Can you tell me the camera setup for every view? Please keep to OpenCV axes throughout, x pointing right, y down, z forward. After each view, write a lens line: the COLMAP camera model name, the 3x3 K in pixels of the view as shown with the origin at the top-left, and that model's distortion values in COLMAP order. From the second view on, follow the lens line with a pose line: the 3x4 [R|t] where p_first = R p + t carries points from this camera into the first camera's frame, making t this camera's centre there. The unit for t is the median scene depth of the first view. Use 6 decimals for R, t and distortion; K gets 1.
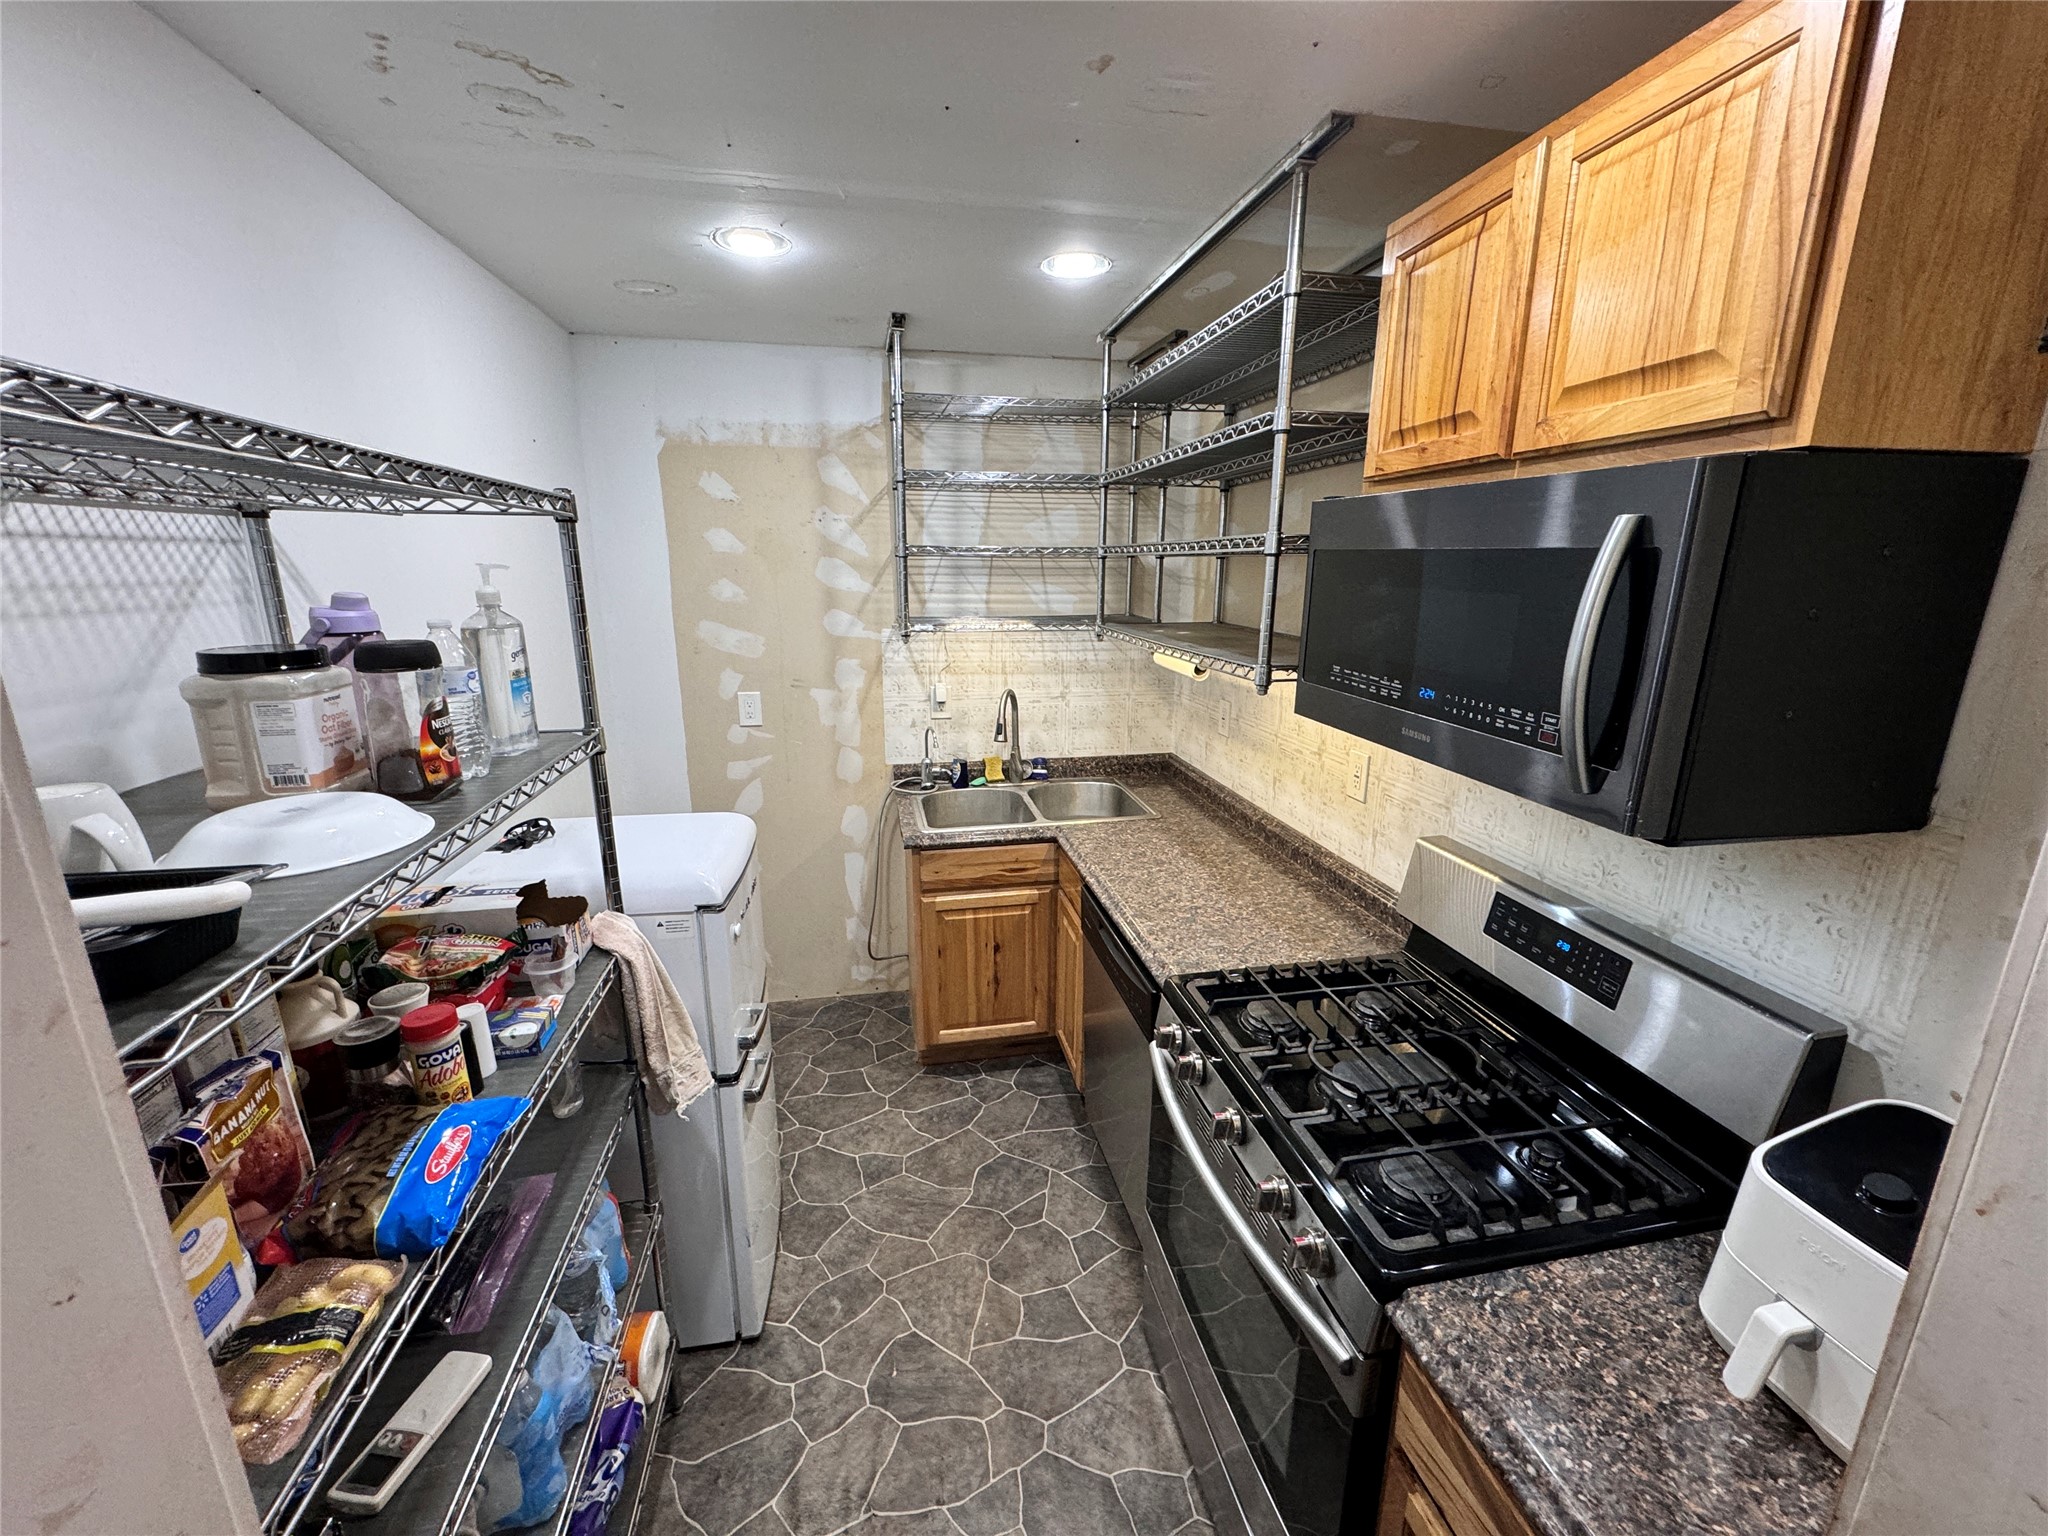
lens RADIAL K [[818.0, 0, 1024.2], [0, 818.0, 769.7], [0, 0, 1]] dist [-0.002581, 0.000559]
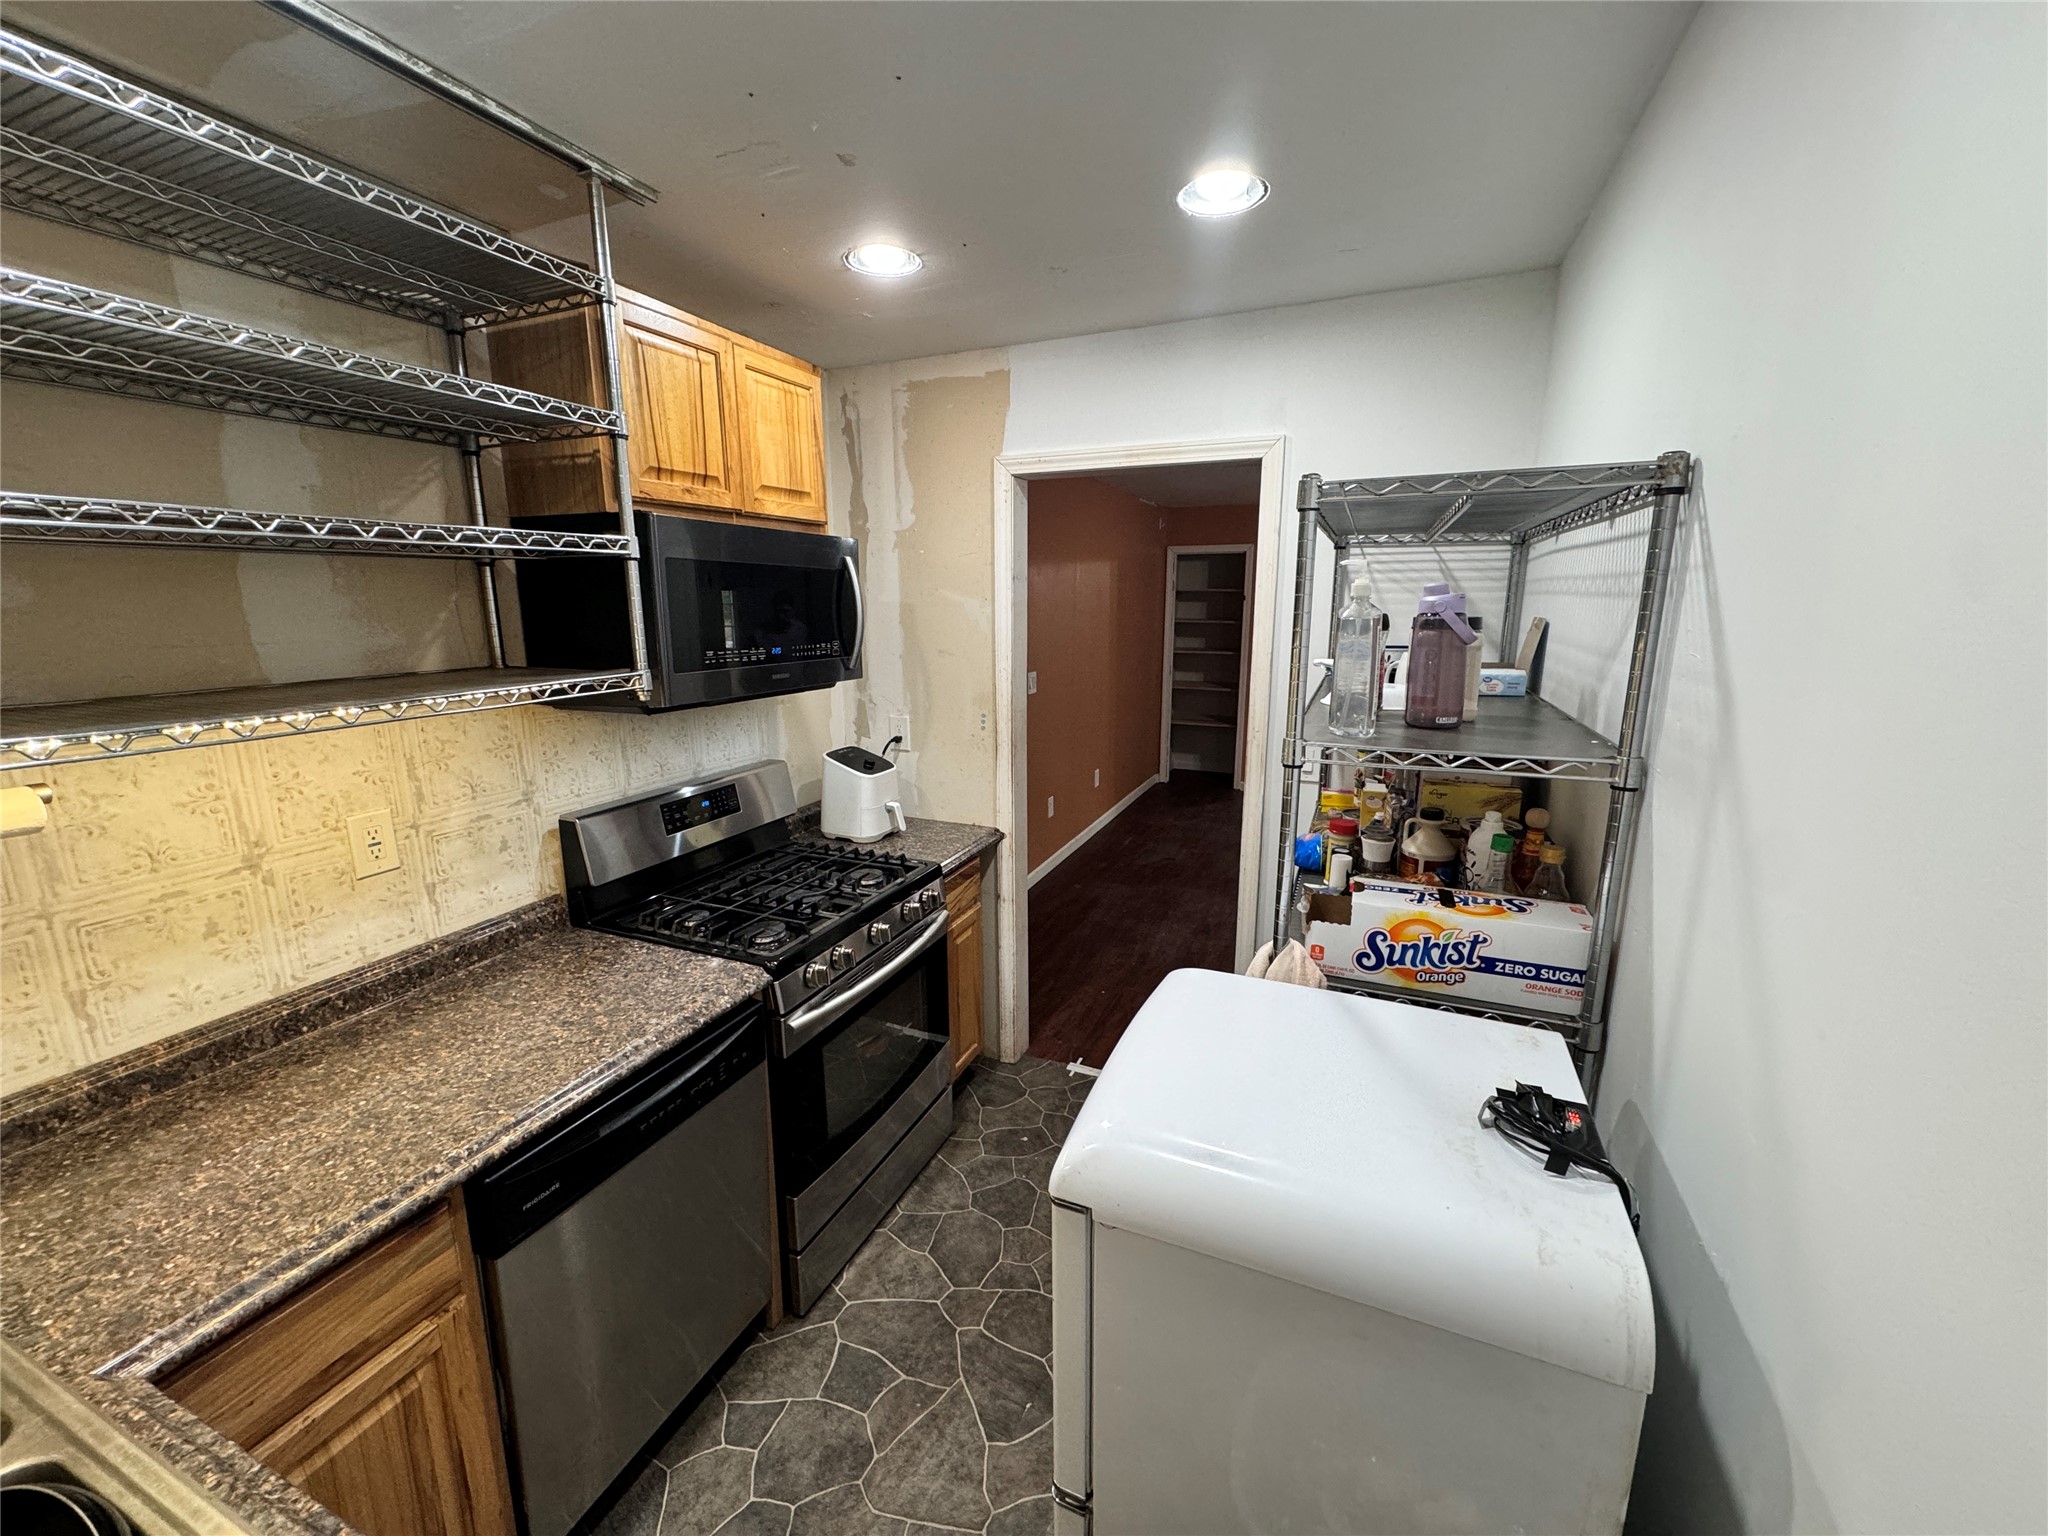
lens RADIAL K [[818.0, 0, 1023.4], [0, 818.0, 762.4], [0, 0, 1]] dist [-0.002581, 0.000559]
pose [[-0.830770, -0.113509, 0.544920, -0.800942], [0.136438, 0.907593, 0.397064, -0.446172], [-0.539636, 0.404217, -0.738513, 1.906503]]
